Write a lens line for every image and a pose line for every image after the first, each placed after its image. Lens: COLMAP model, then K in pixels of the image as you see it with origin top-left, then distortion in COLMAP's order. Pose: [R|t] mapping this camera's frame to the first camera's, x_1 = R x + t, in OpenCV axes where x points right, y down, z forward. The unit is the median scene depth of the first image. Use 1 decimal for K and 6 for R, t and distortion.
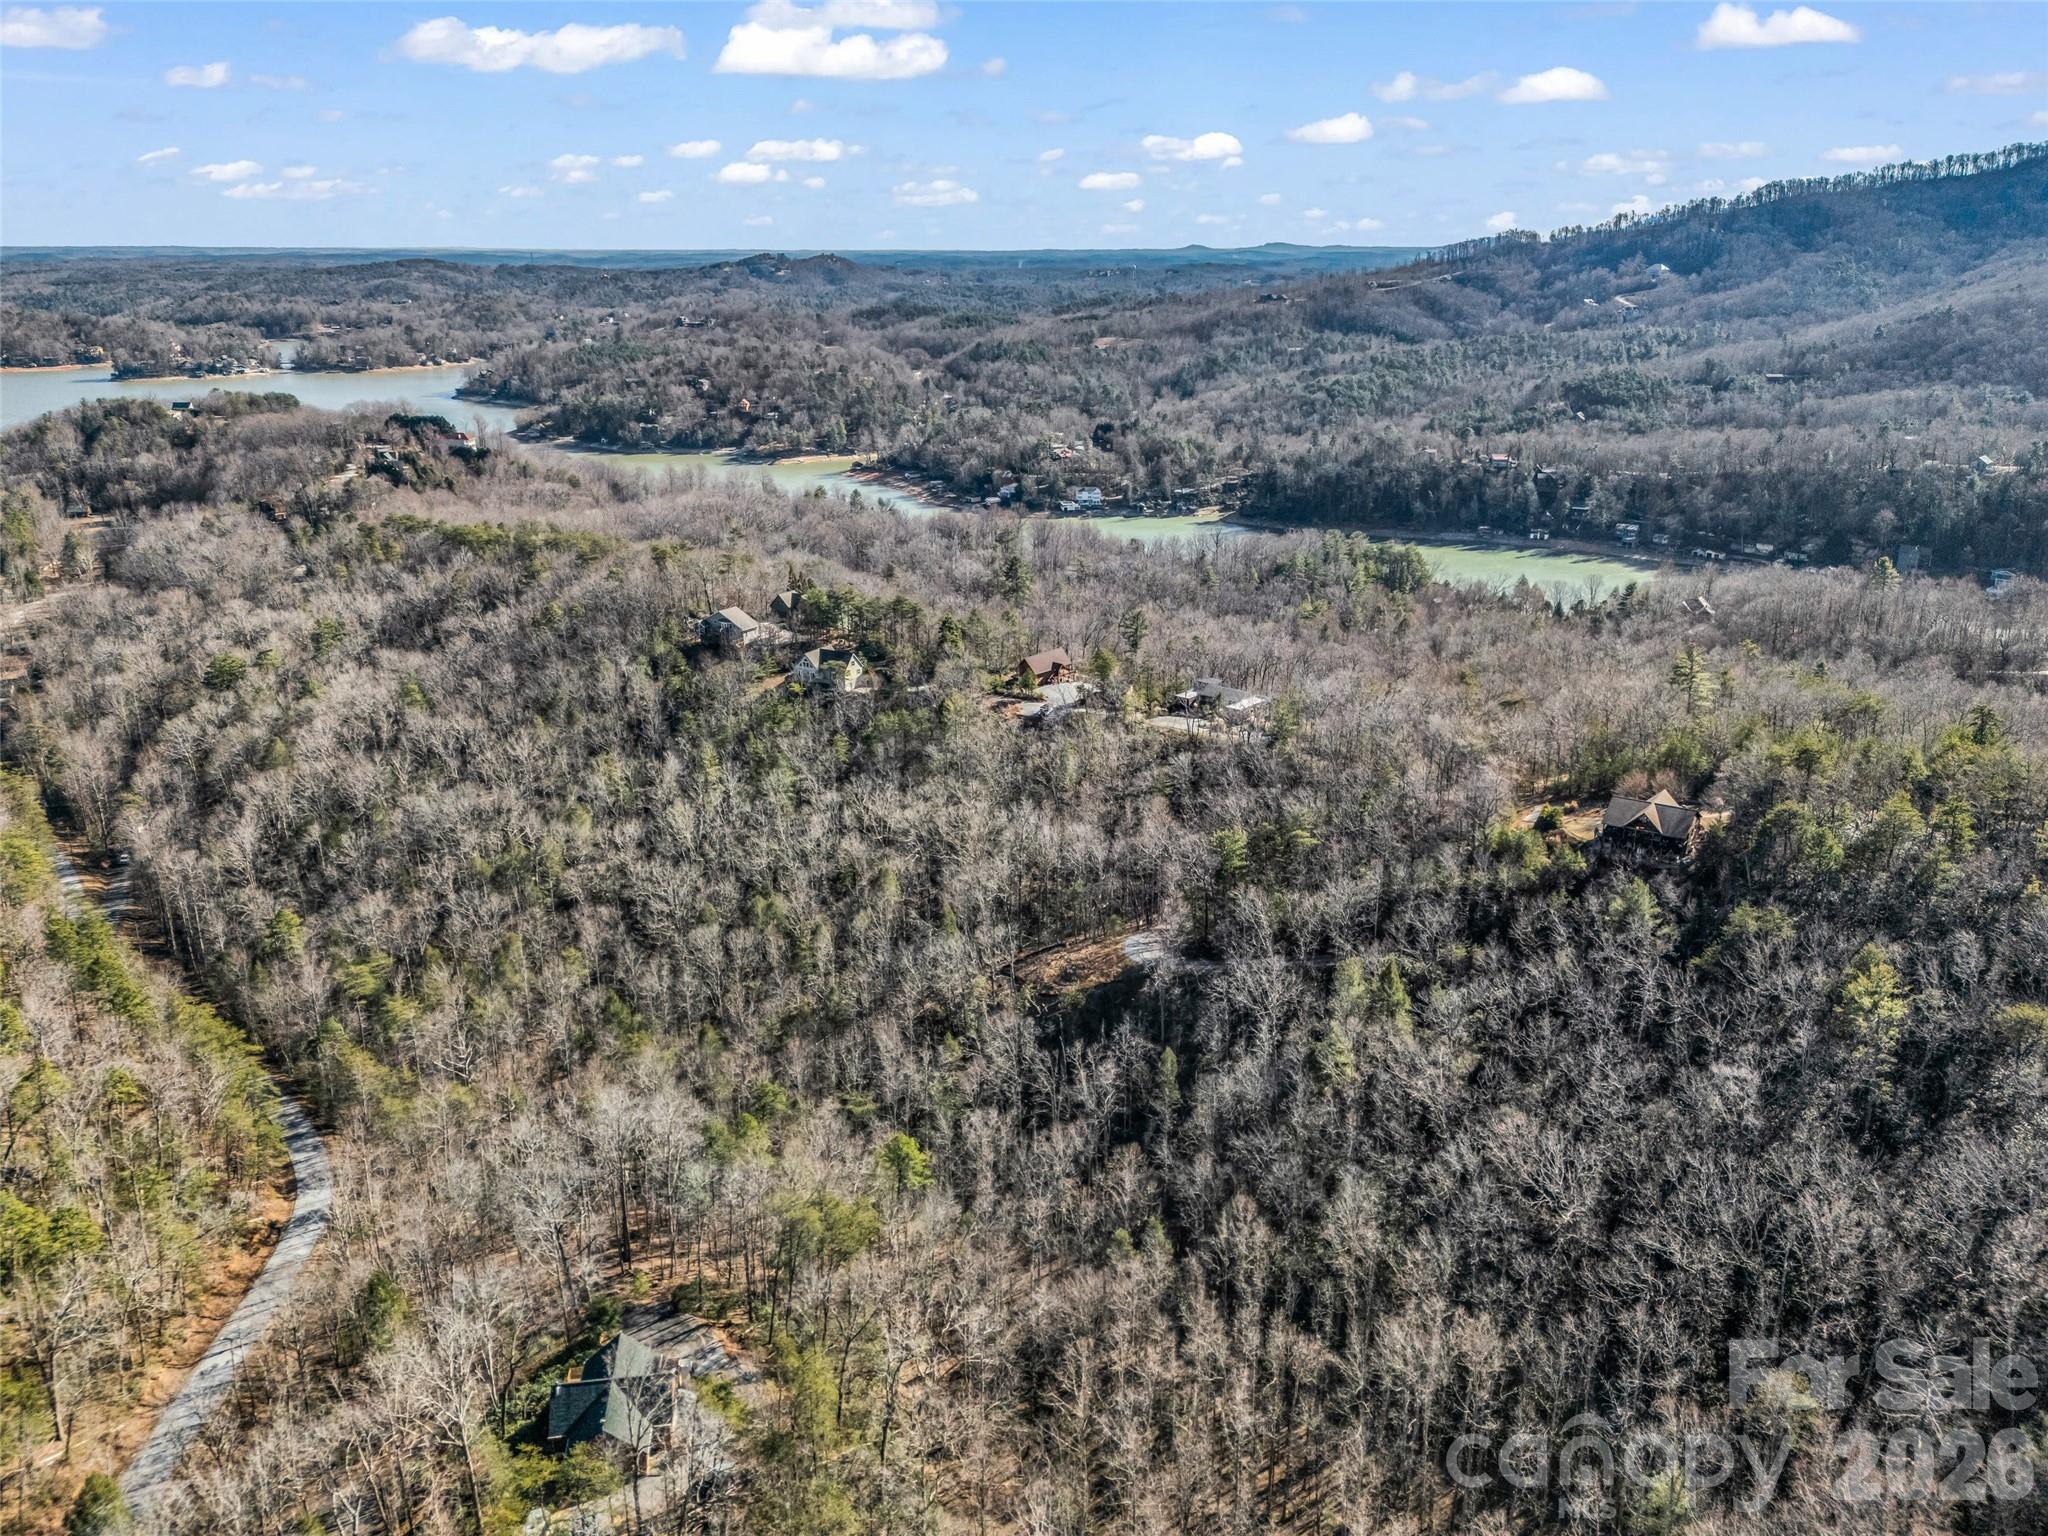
lens RADIAL K [[1516.9, 0, 1019.6], [0, 1516.9, 765.7], [0, 0, 1]] dist [0.084106, -0.073208]
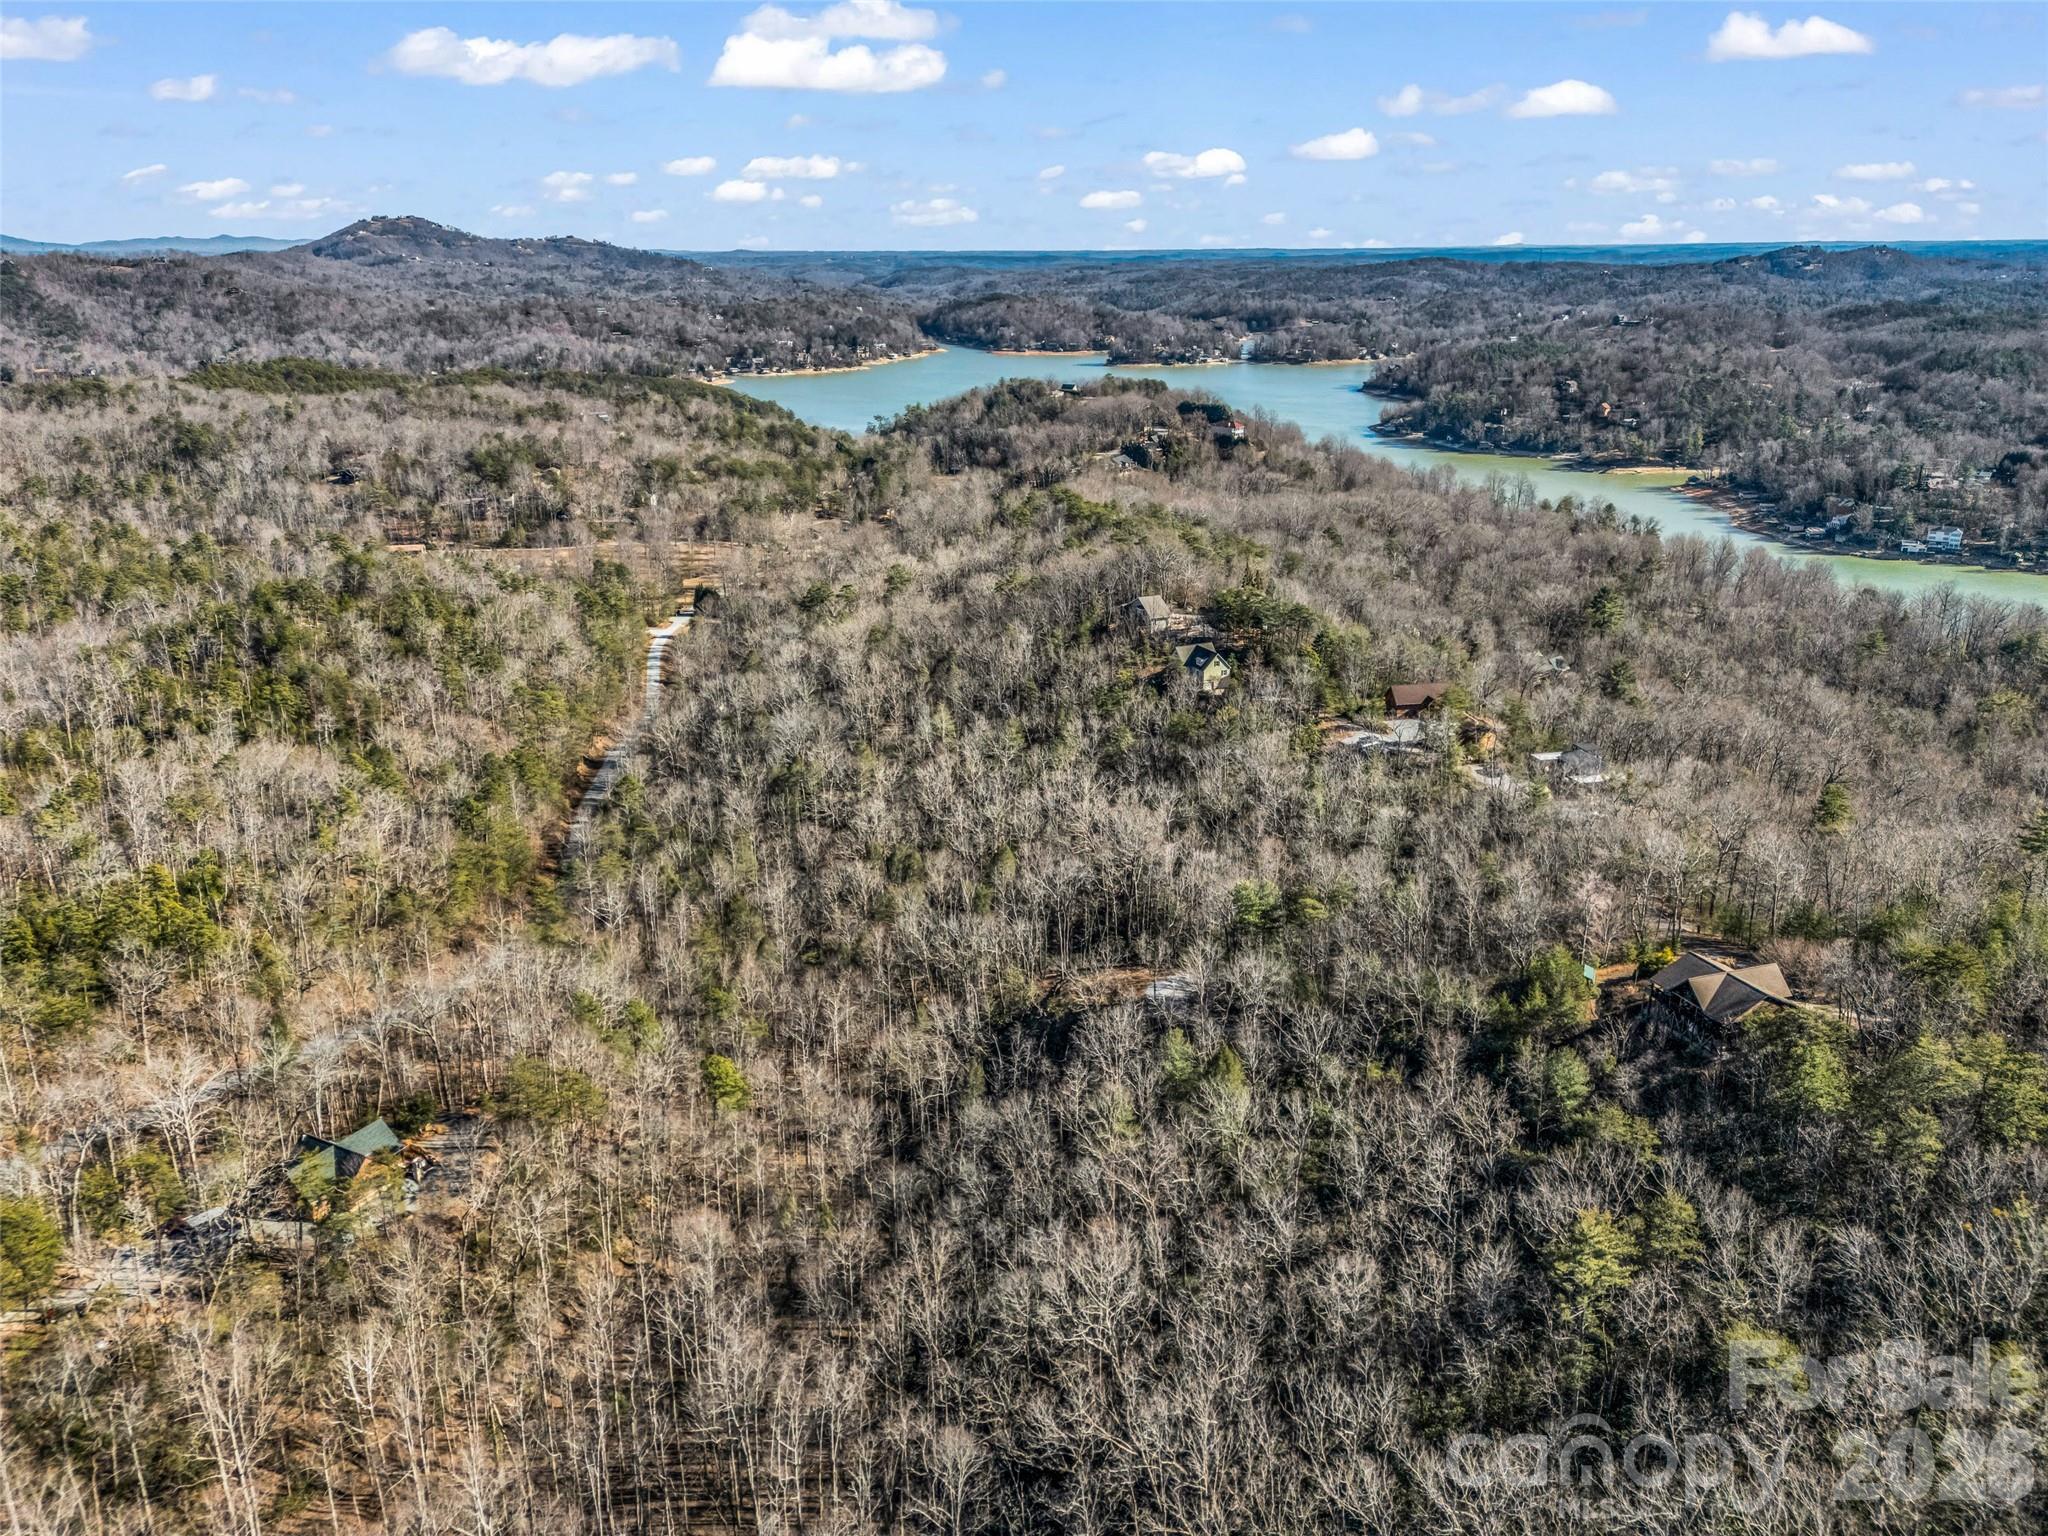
lens RADIAL K [[1516.9, 0, 1019.6], [0, 1516.9, 765.7], [0, 0, 1]] dist [0.084106, -0.073208]
pose [[0.809161, 0.189223, -0.556284, 0.125039], [-0.188380, 0.980296, 0.059439, -0.012981], [0.556570, 0.056698, 0.828864, 0.039736]]
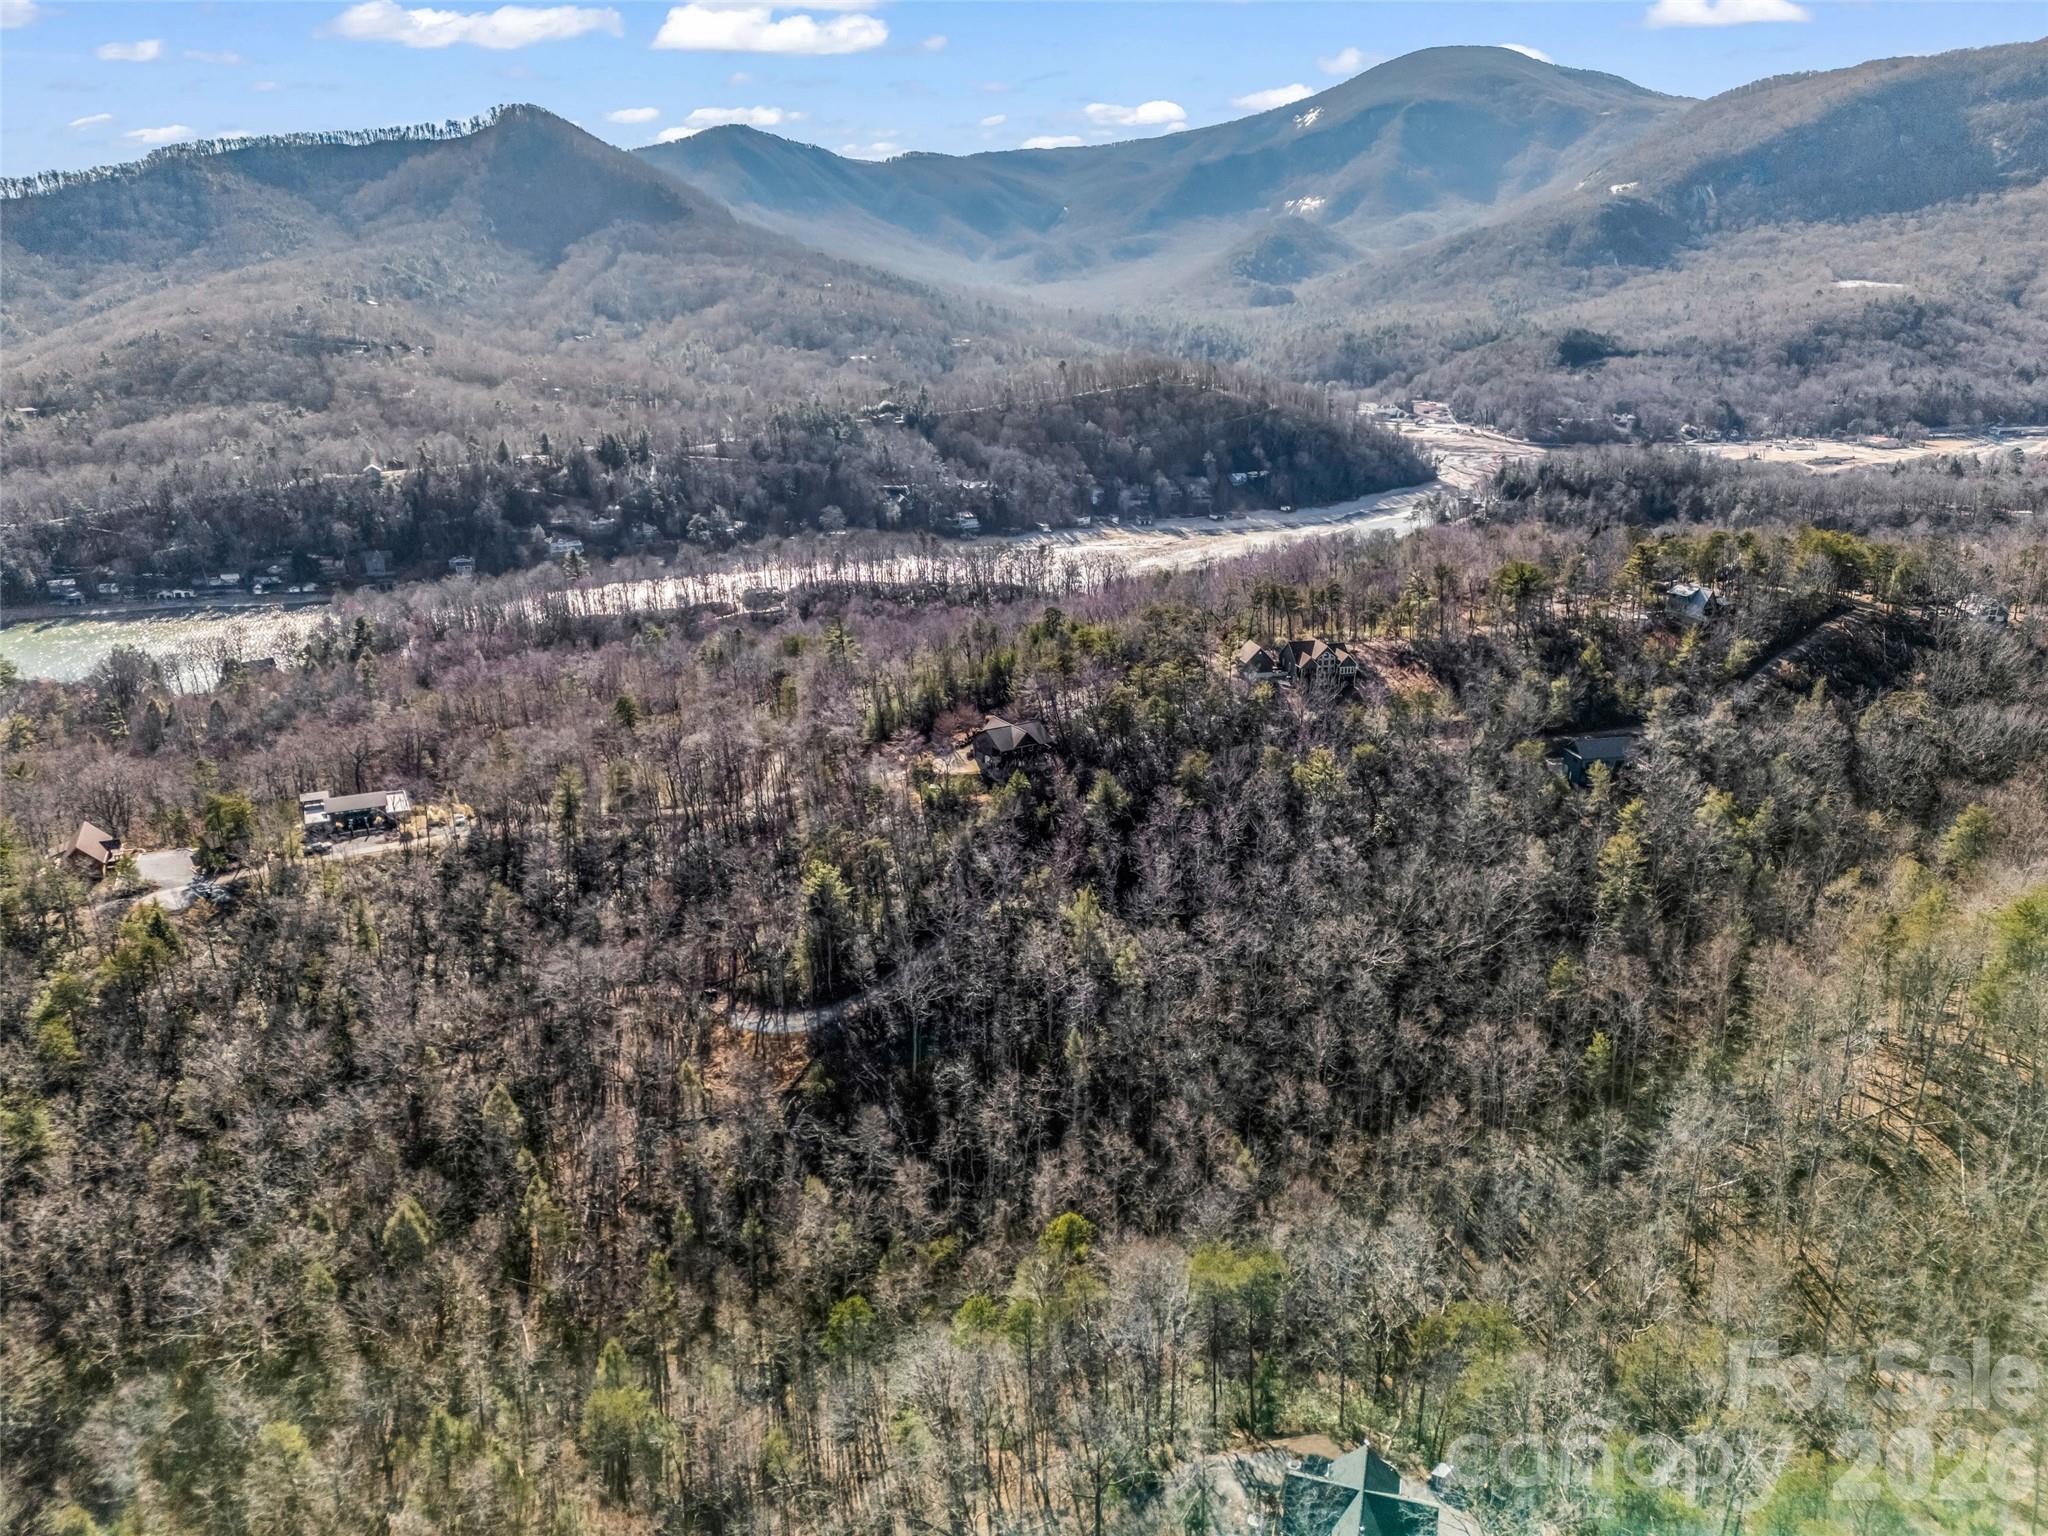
lens RADIAL K [[1516.9, 0, 1019.6], [0, 1516.9, 765.7], [0, 0, 1]] dist [0.084106, -0.073208]
pose [[0.407064, -0.283277, 0.868362, -0.157518], [0.295032, 0.940511, 0.168510, -0.035641], [-0.864439, 0.187600, 0.466424, 0.098877]]
